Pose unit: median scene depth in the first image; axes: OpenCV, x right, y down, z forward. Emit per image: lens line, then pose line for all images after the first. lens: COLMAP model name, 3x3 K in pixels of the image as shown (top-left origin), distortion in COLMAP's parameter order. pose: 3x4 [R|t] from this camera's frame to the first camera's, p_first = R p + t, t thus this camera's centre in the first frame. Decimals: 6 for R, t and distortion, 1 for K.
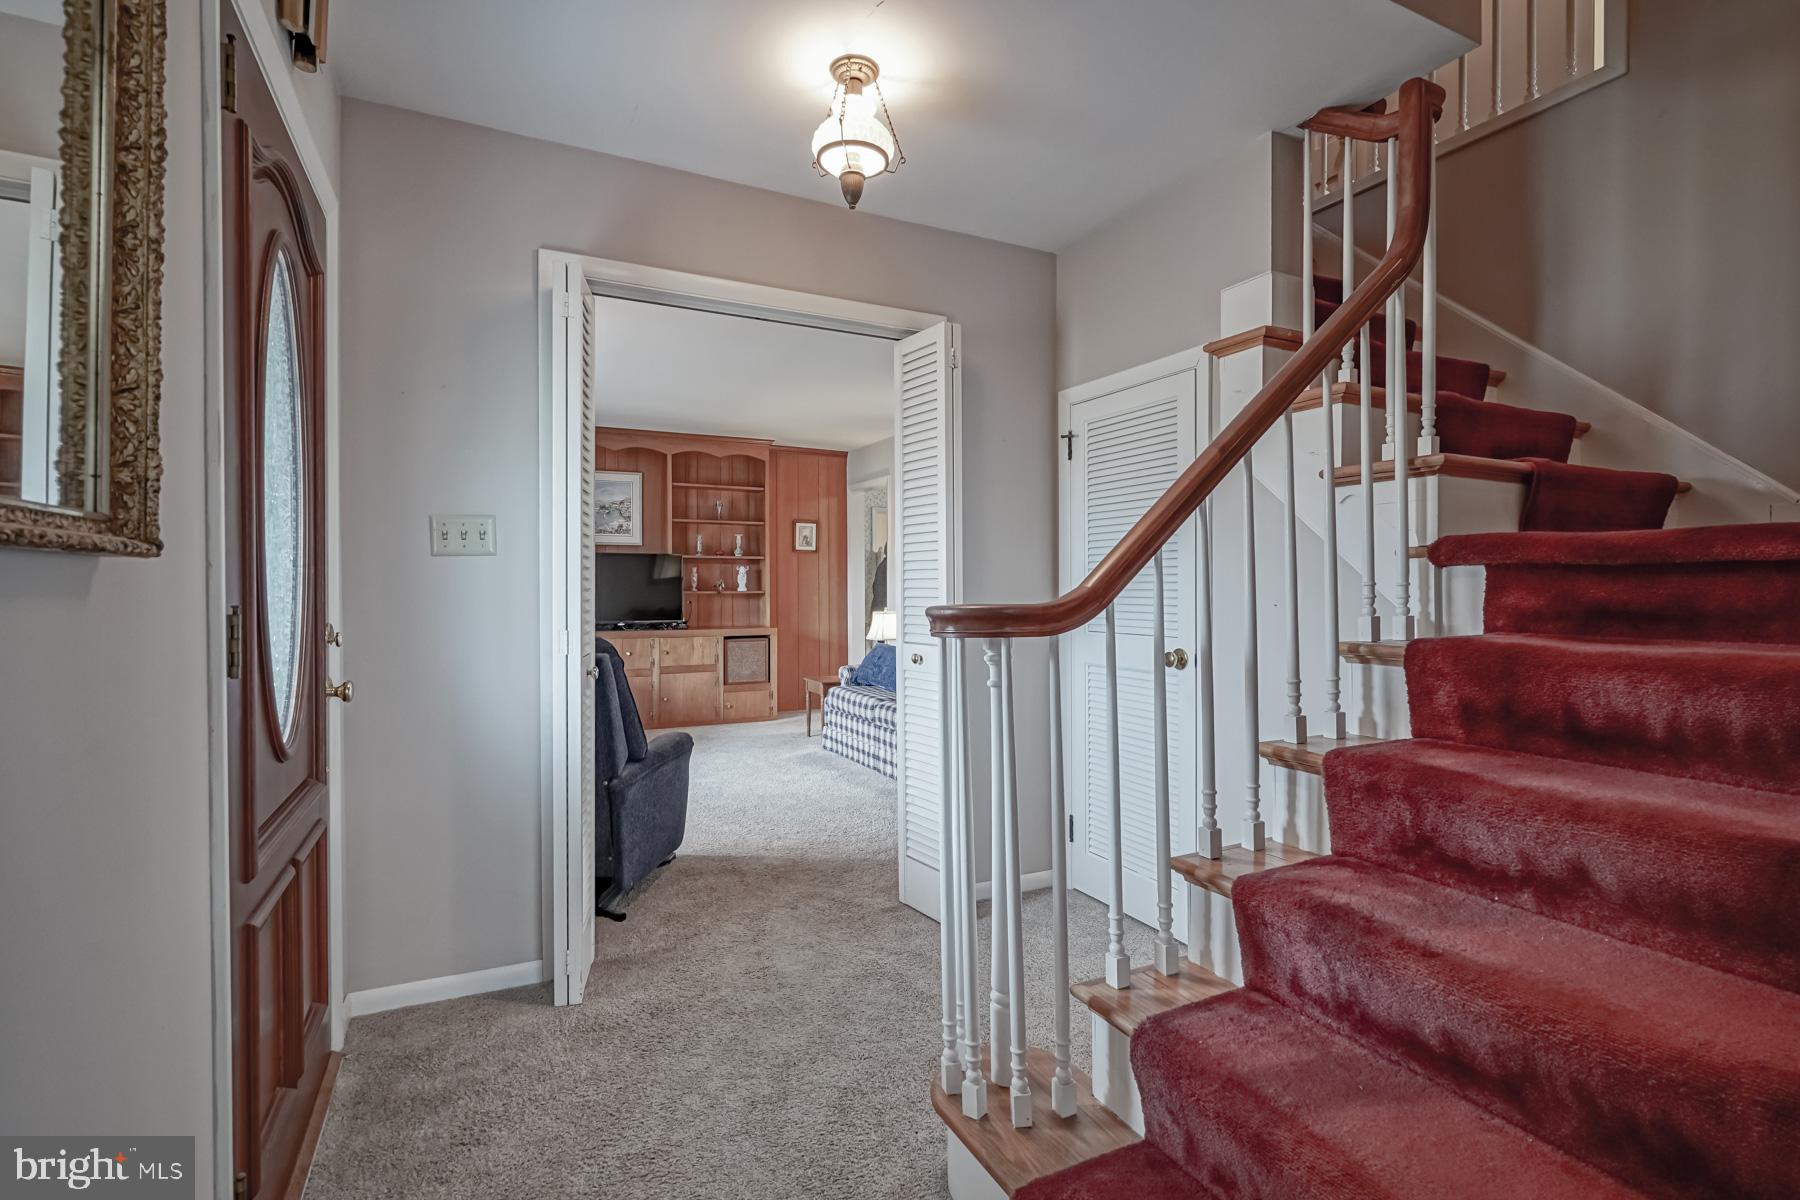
lens RADIAL K [[831.5, 0, 900.7], [0, 831.5, 591.1], [0, 0, 1]] dist [-0.007510, 0.004187]
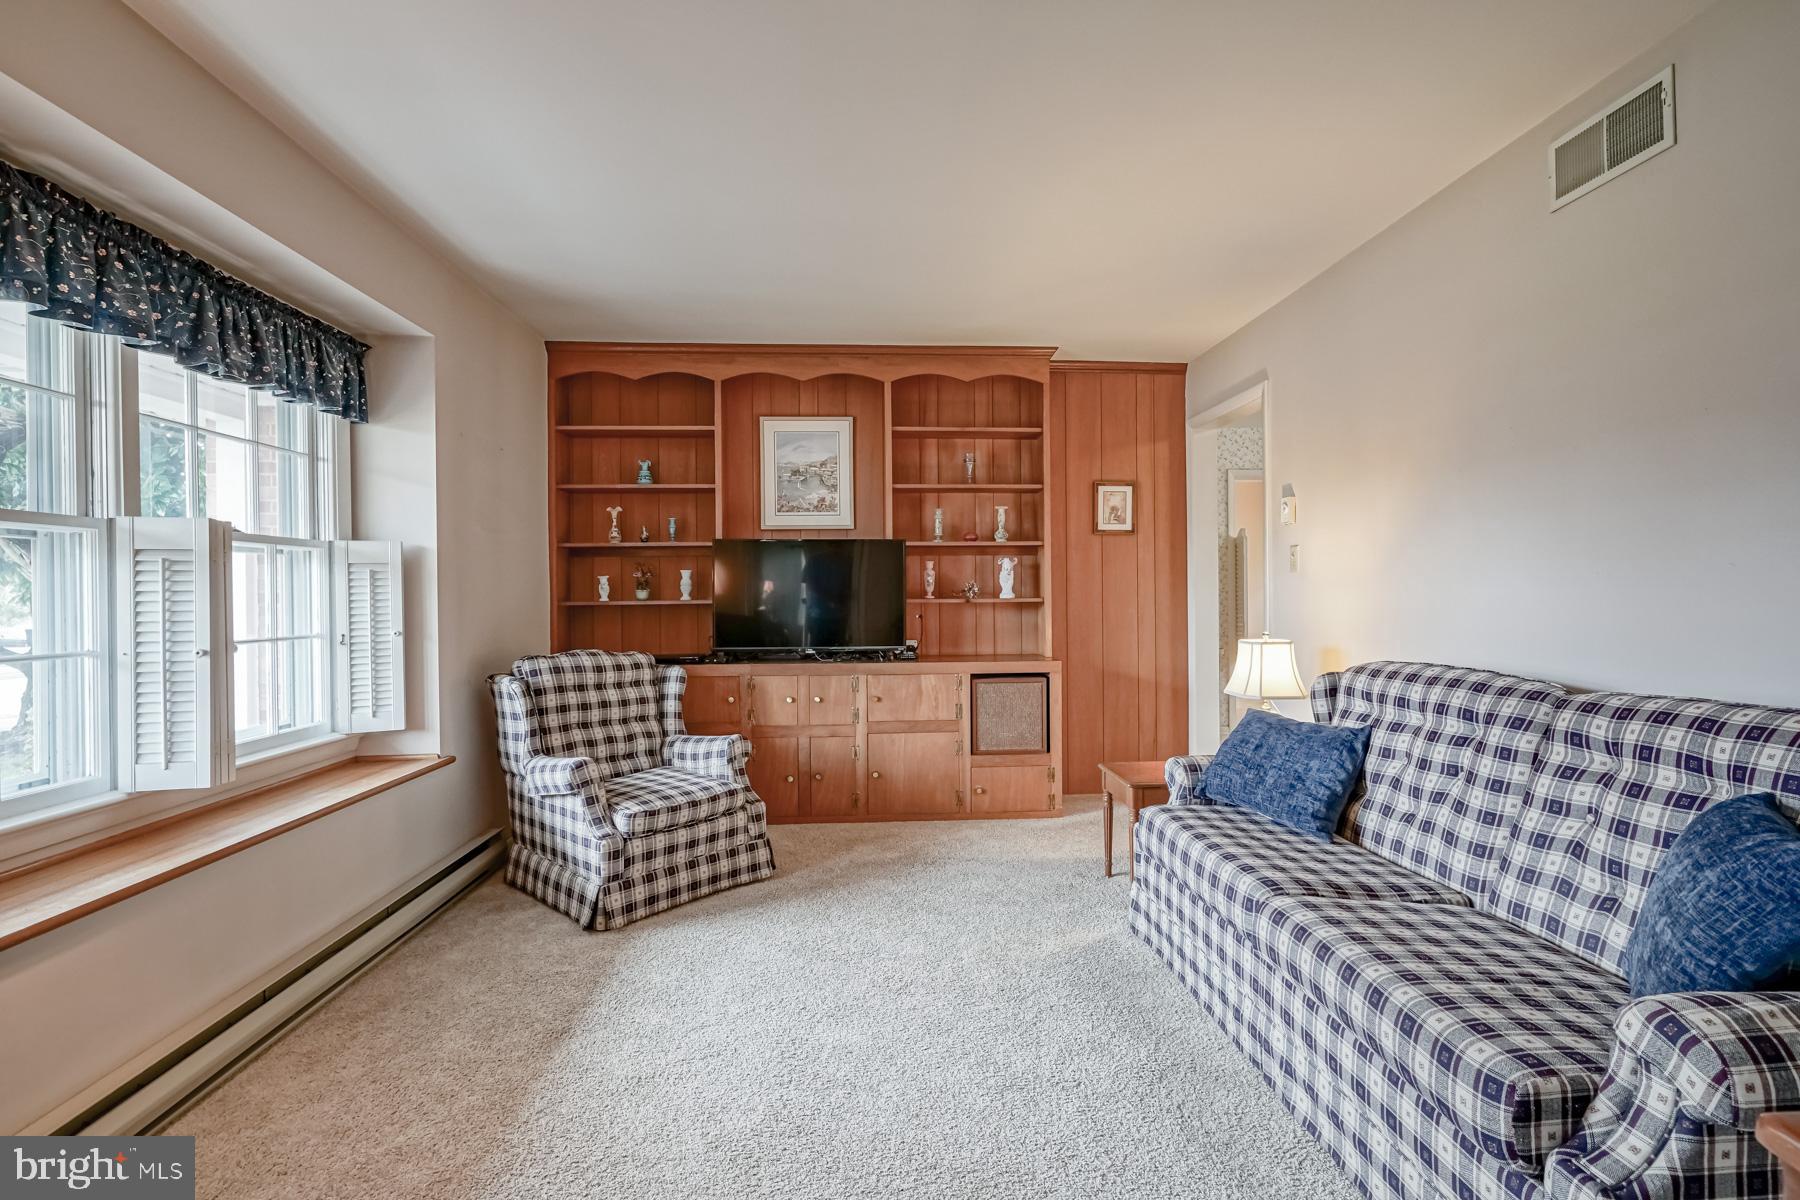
lens RADIAL K [[831.5, 0, 909.1], [0, 831.5, 597.7], [0, 0, 1]] dist [-0.007510, 0.004187]
pose [[0.923893, -0.002858, -0.382641, -0.022316], [0.004366, 0.999986, 0.003073, -0.002795], [0.382626, -0.004510, 0.923892, 0.407274]]
